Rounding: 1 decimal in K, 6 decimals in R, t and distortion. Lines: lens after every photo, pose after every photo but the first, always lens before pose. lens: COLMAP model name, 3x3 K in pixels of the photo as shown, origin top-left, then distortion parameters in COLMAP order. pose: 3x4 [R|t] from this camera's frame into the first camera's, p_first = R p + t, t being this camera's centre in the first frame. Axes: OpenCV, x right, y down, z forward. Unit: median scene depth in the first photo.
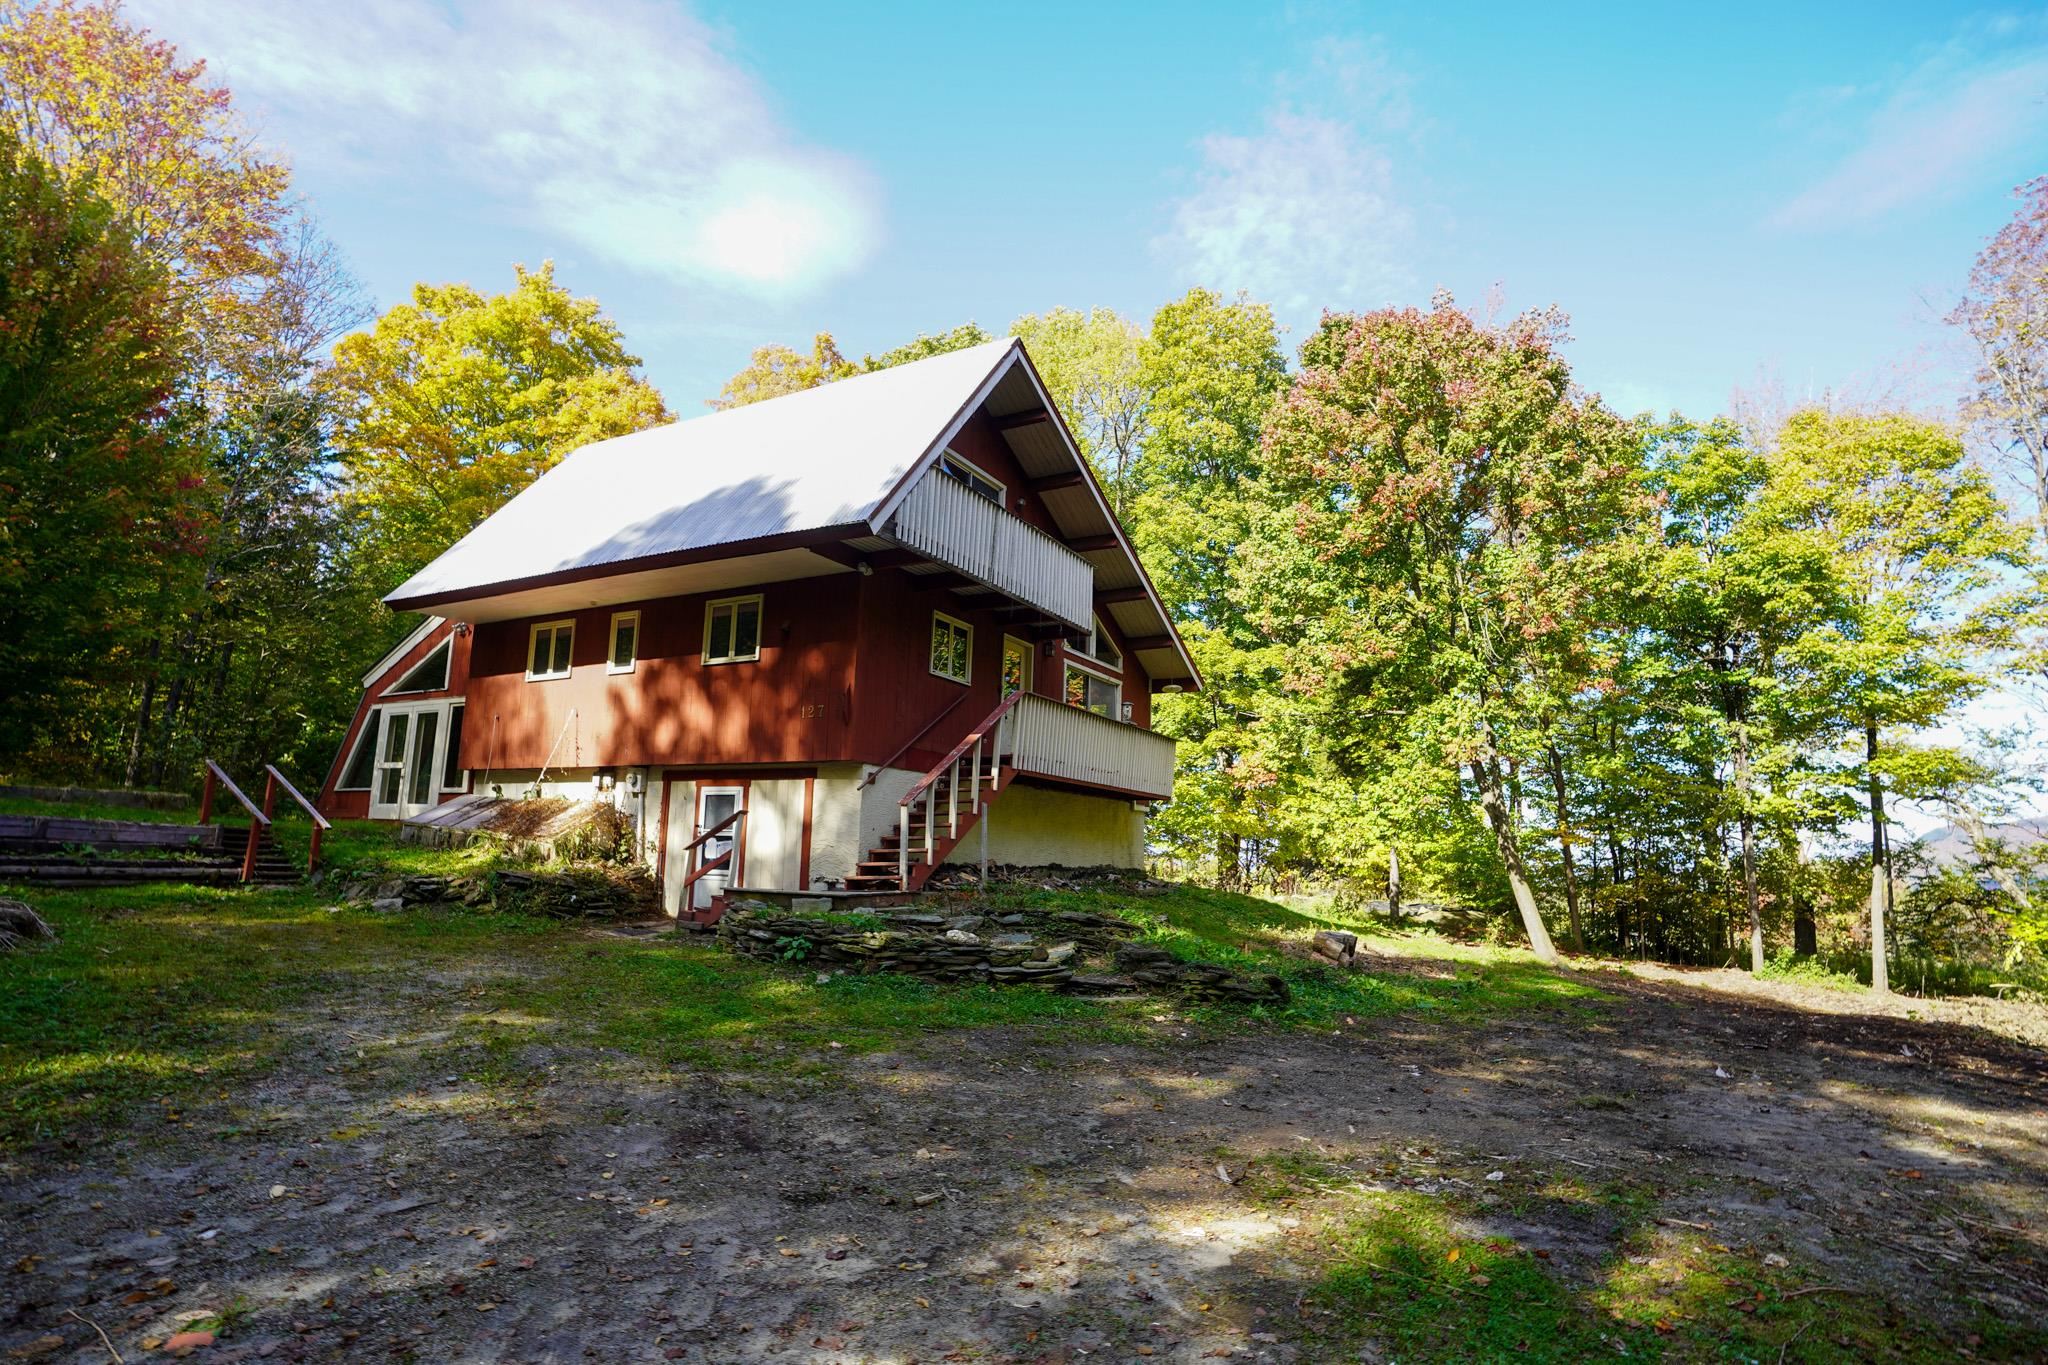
lens RADIAL K [[1020.8, 0, 1024.1], [0, 1020.8, 695.0], [0, 0, 1]] dist [-0.067068, 0.033783]
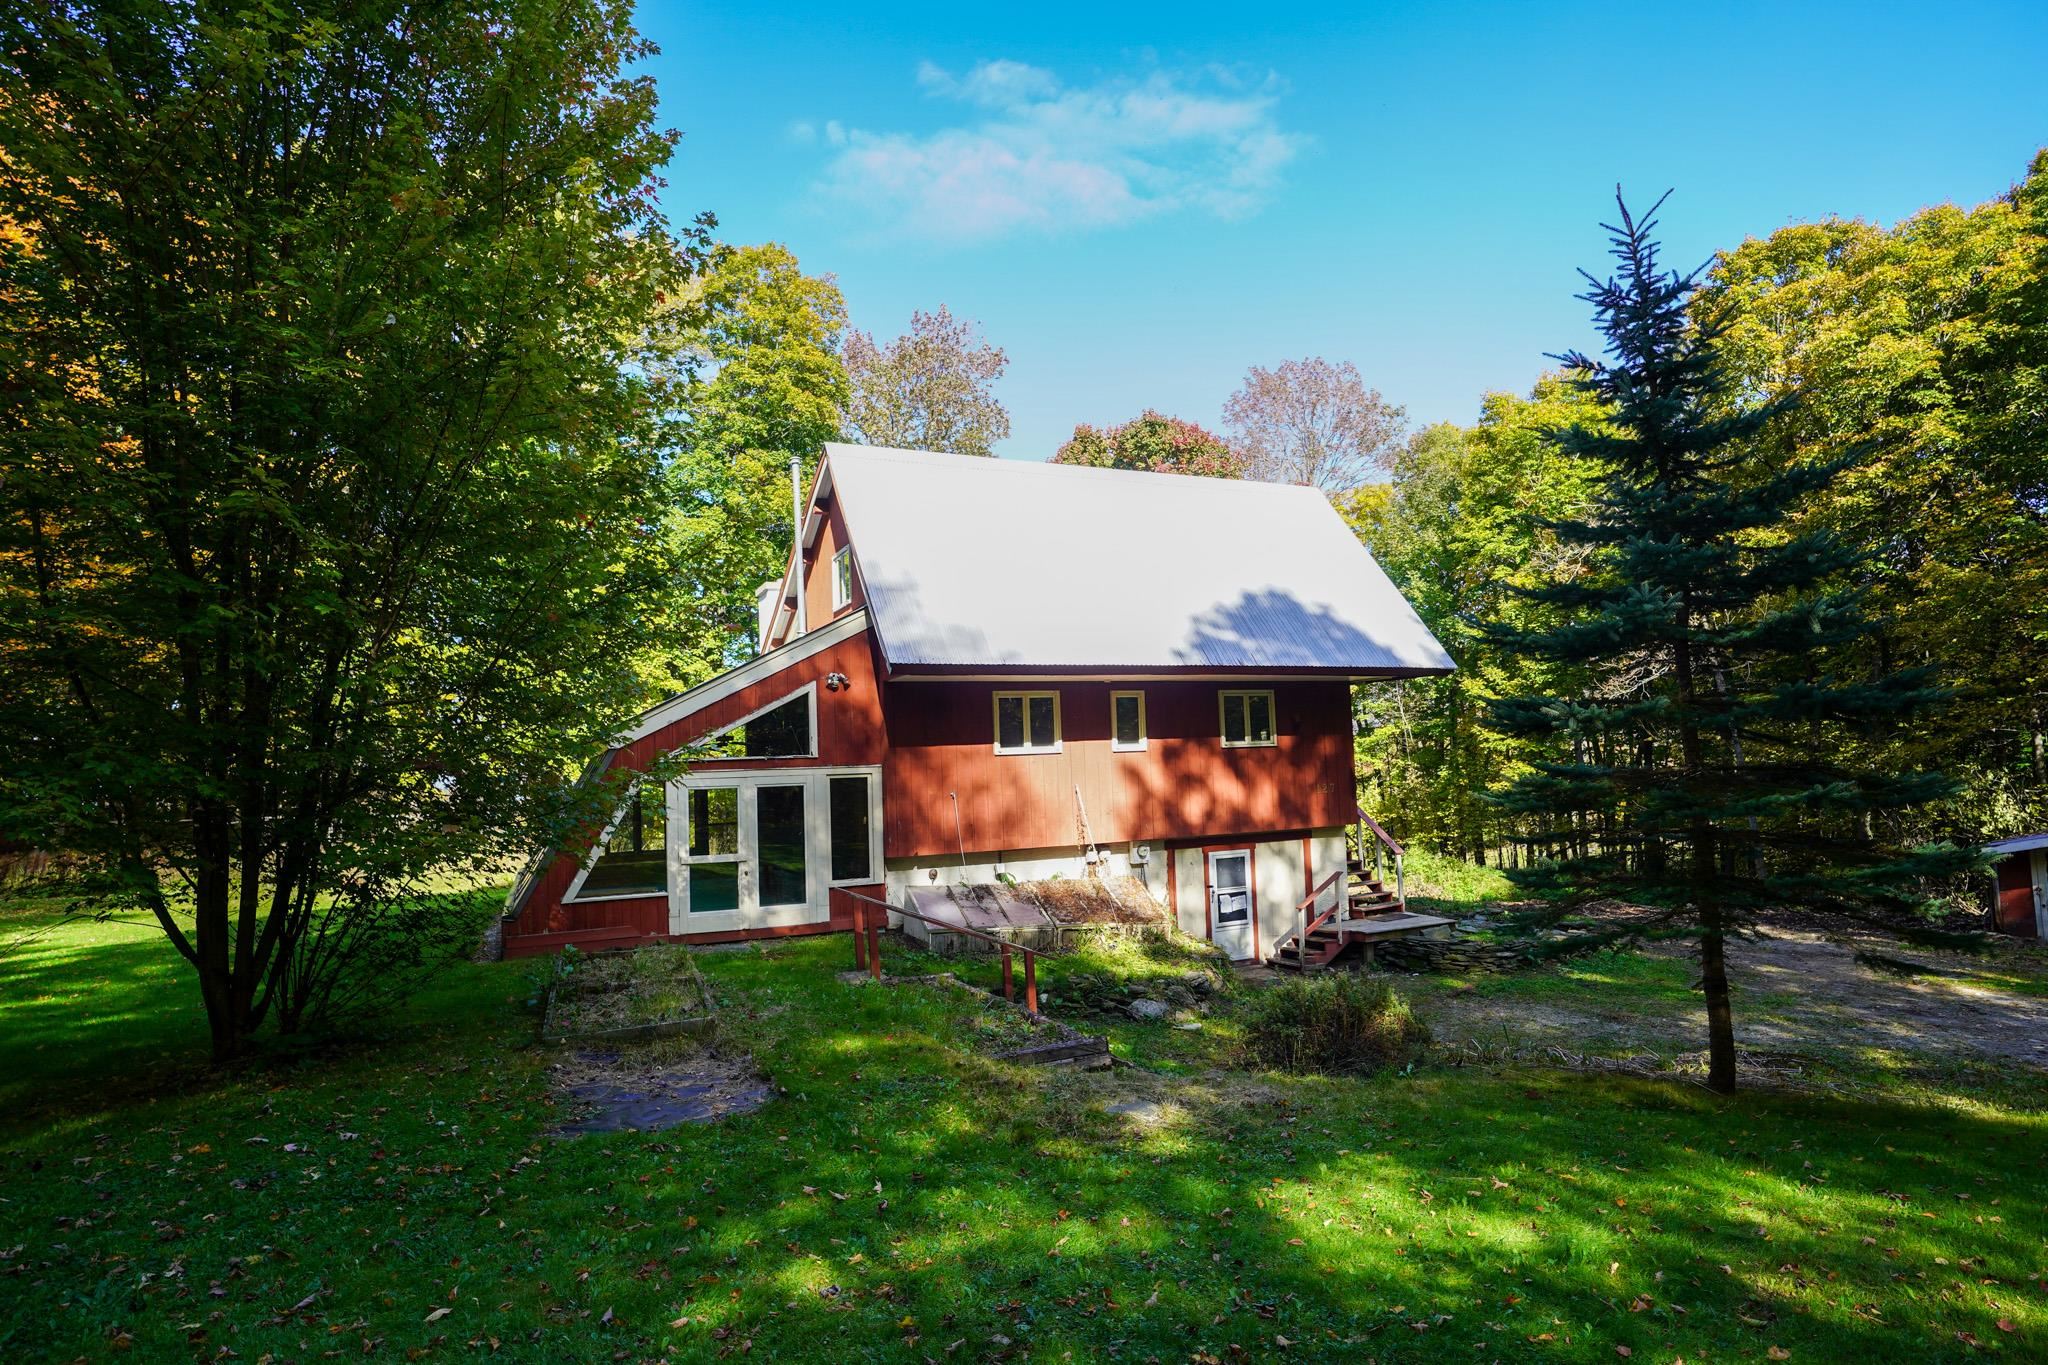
lens RADIAL K [[1074.6, 0, 1028.0], [0, 1074.6, 685.9], [0, 0, 1]] dist [-0.045228, 0.021842]
pose [[0.614699, 0.009774, 0.788701, -1.419824], [-0.067580, 0.996899, 0.040317, -0.133292], [-0.785861, -0.078083, 0.613454, 0.437048]]
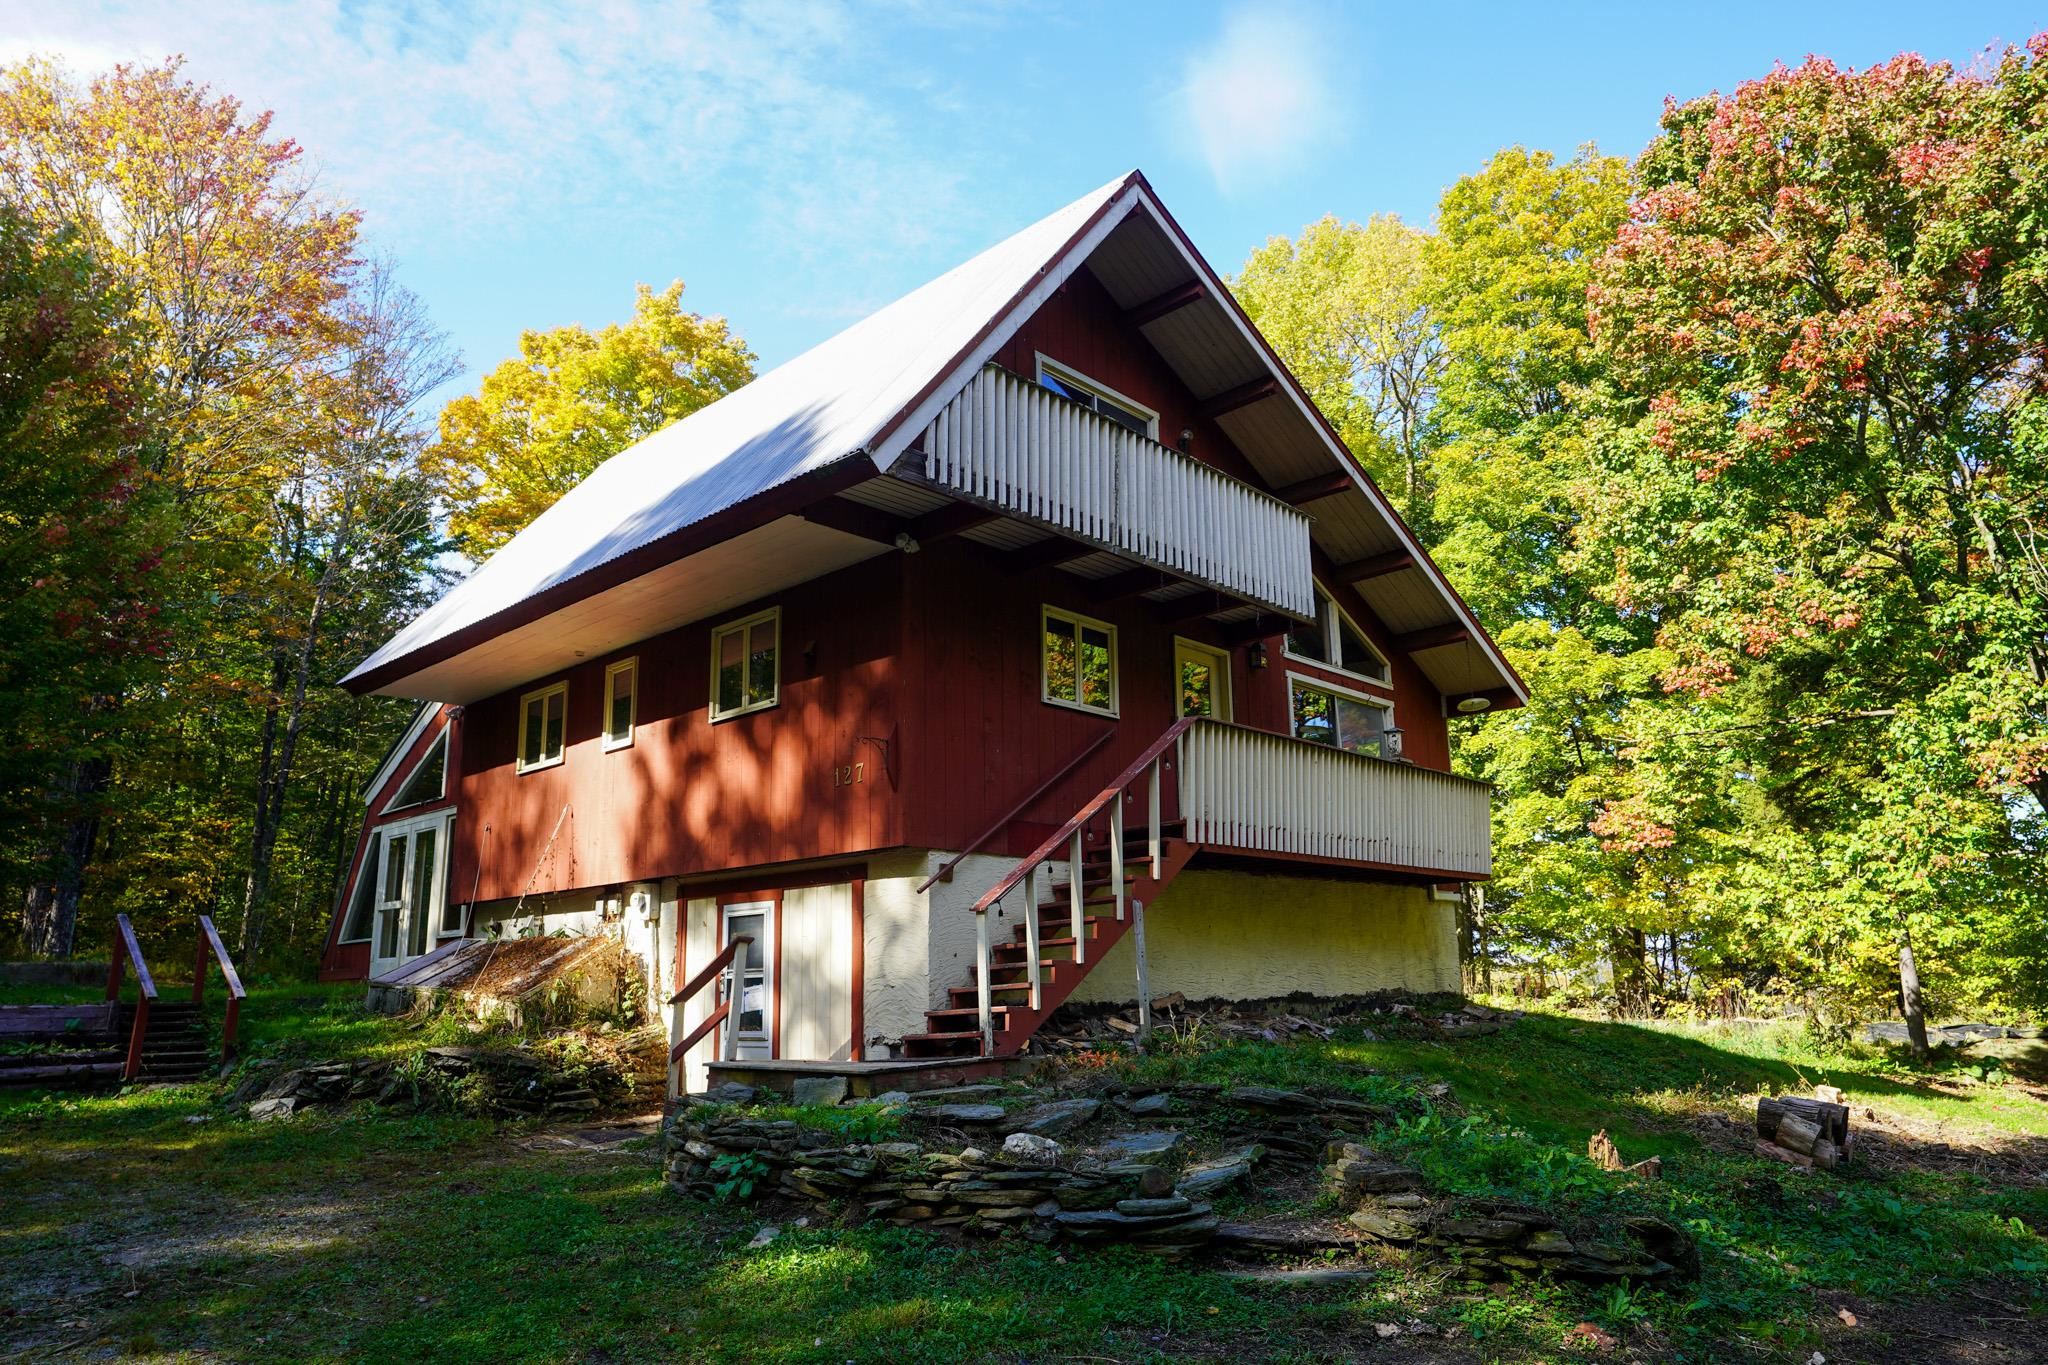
lens RADIAL K [[1275.7, 0, 1037.9], [0, 1275.7, 693.3], [0, 0, 1]] dist [-0.035729, 0.042950]
pose [[0.969051, -0.101115, -0.225201, 0.085526], [0.085696, 0.993322, -0.077245, 0.034998], [0.231507, 0.055555, 0.971246, 0.230612]]
